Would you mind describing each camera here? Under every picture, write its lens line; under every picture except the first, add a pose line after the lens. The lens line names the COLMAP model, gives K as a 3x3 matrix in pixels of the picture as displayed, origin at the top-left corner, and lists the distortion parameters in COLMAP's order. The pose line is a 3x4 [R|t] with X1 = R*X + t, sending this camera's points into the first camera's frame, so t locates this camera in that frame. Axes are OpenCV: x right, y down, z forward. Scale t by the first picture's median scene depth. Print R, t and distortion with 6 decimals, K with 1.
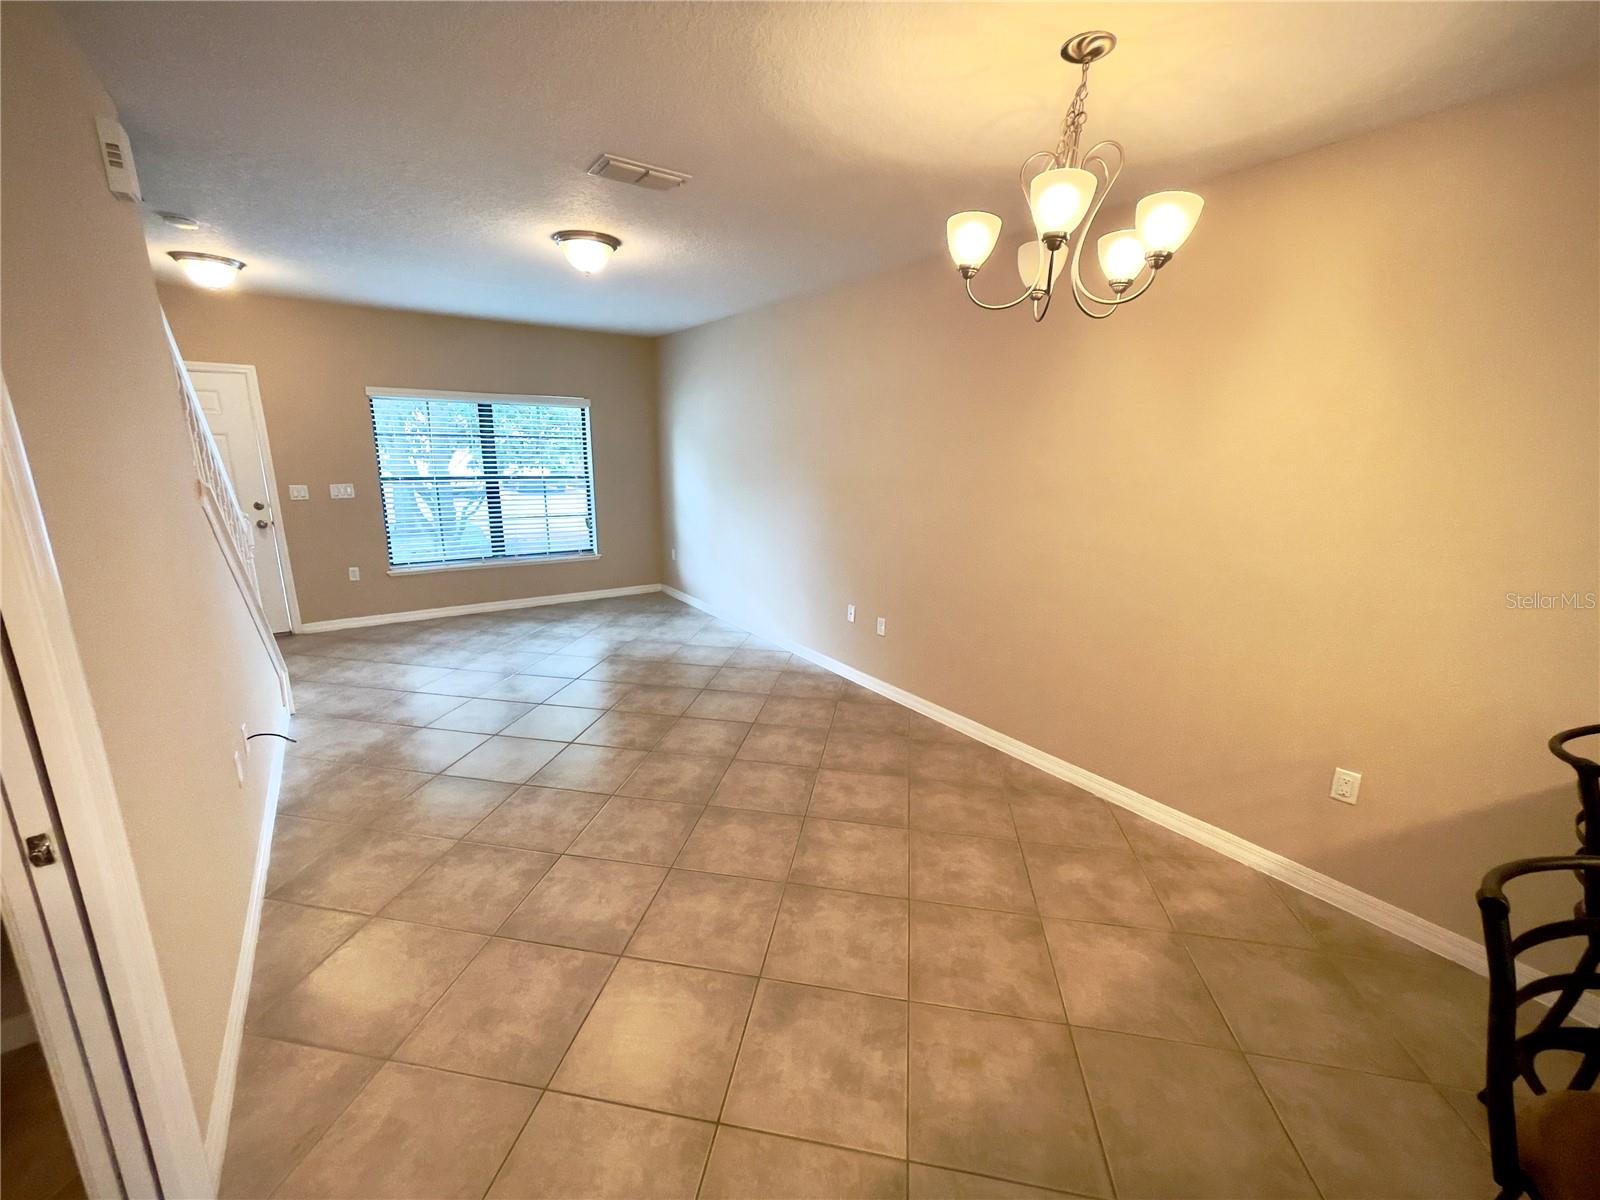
lens RADIAL K [[648.9, 0, 789.6], [0, 648.9, 591.8], [0, 0, 1]] dist [0.000436, 0.003415]
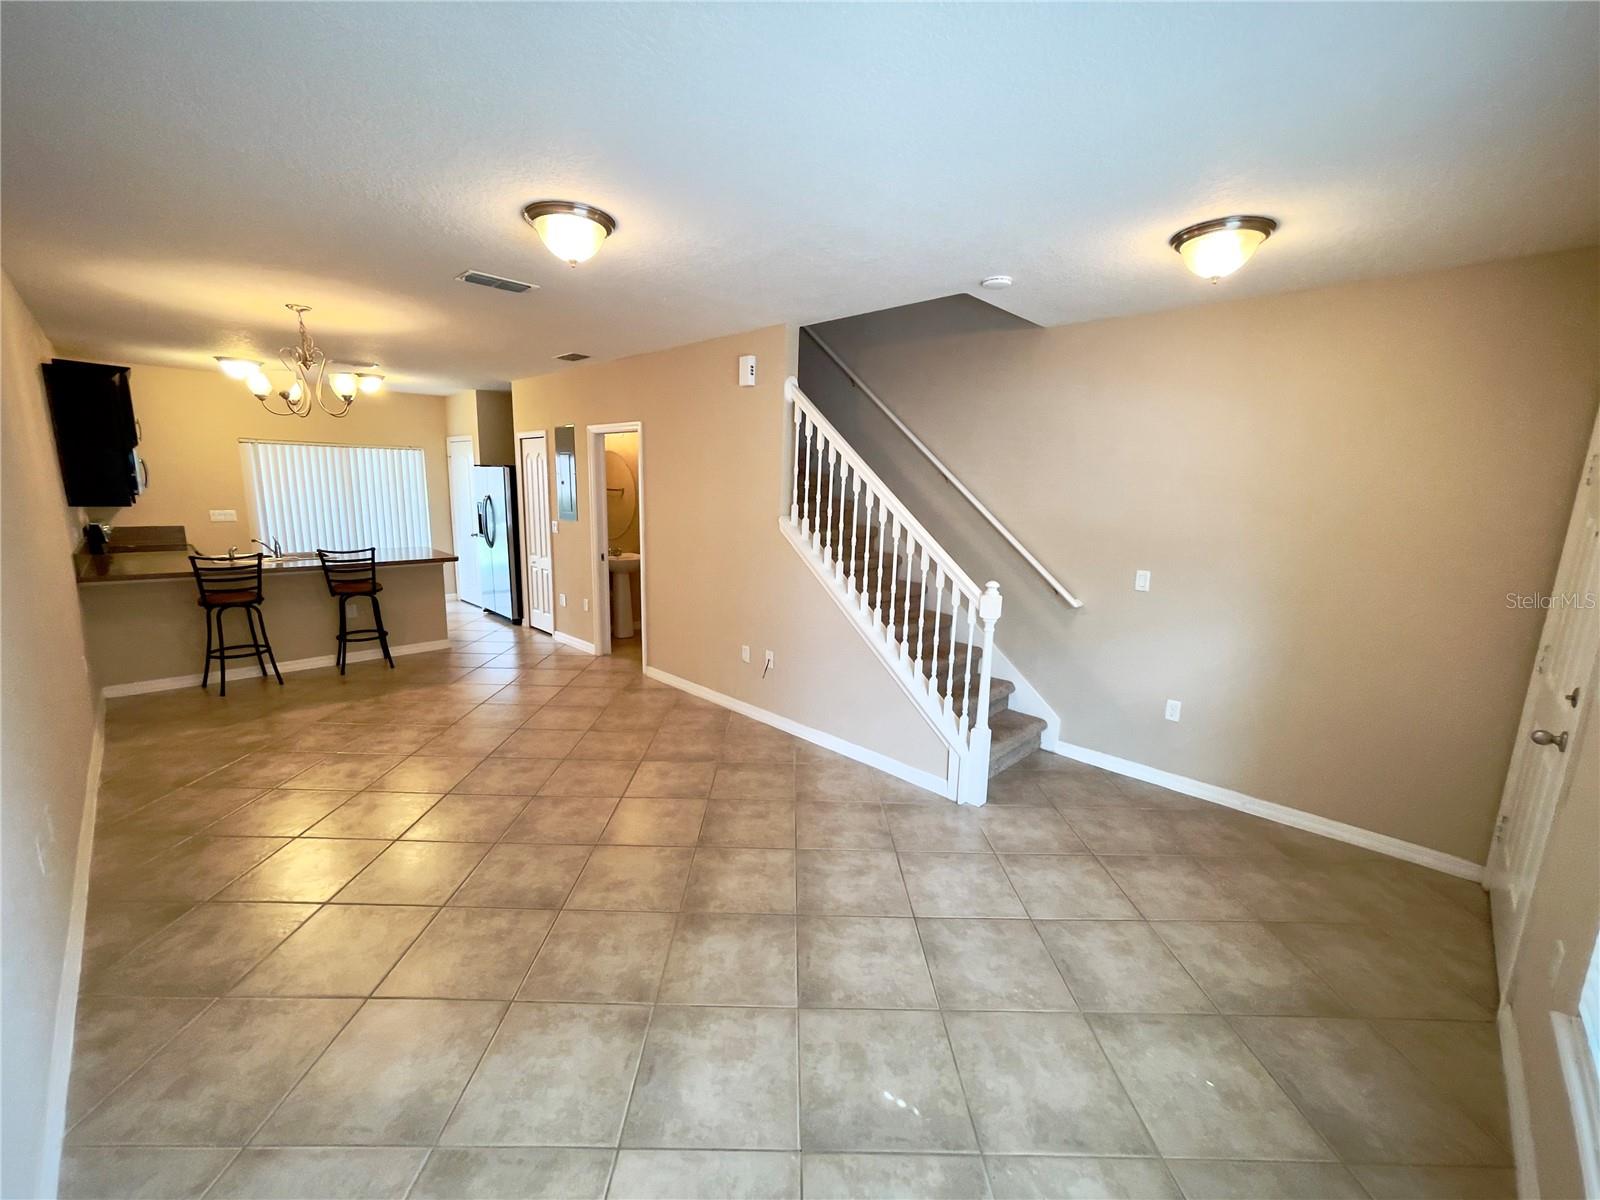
lens RADIAL K [[648.9, 0, 793.2], [0, 648.9, 609.8], [0, 0, 1]] dist [0.000436, 0.003415]
pose [[0.982345, -0.017808, 0.186229, -0.042812], [0.025107, 0.999003, -0.036909, 0.051127], [-0.185387, 0.040933, 0.981813, -0.233467]]
